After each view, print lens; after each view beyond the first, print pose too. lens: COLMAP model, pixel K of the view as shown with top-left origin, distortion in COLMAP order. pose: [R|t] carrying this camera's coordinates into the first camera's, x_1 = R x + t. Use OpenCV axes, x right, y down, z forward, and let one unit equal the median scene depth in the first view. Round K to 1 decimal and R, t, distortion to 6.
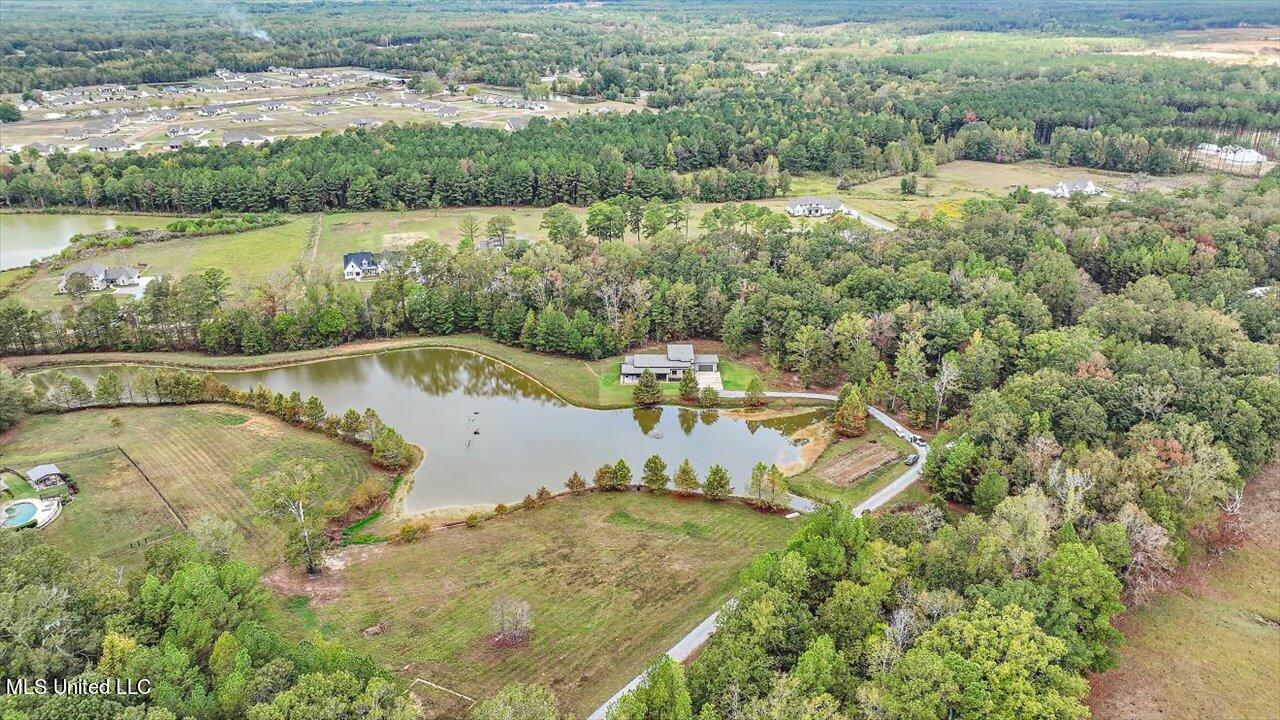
lens RADIAL K [[904.4, 0, 643.8], [0, 904.4, 355.8], [0, 0, 1]] dist [-0.001916, 0.021933]
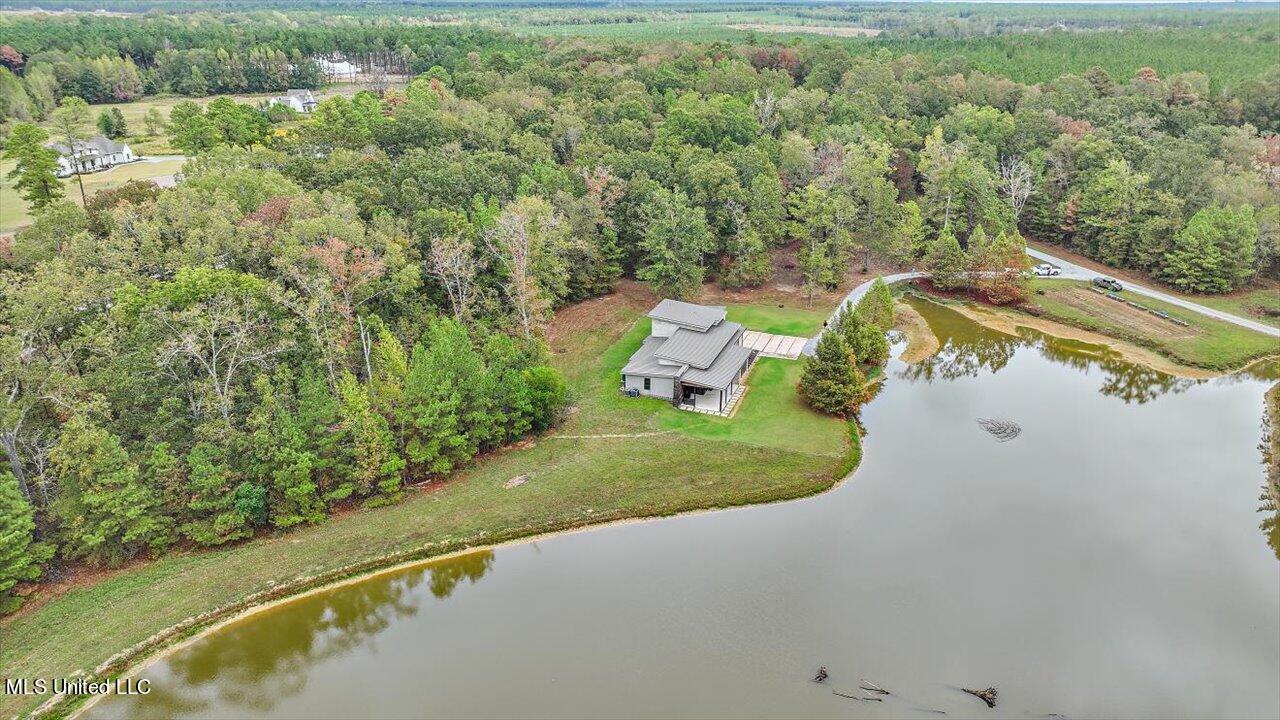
lens RADIAL K [[904.4, 0, 643.8], [0, 904.4, 355.8], [0, 0, 1]] dist [-0.001916, 0.021933]
pose [[0.341983, -0.343407, 0.874711, -0.199291], [0.351637, 0.909973, 0.219772, -0.049502], [-0.871435, 0.232423, 0.431950, 0.440413]]
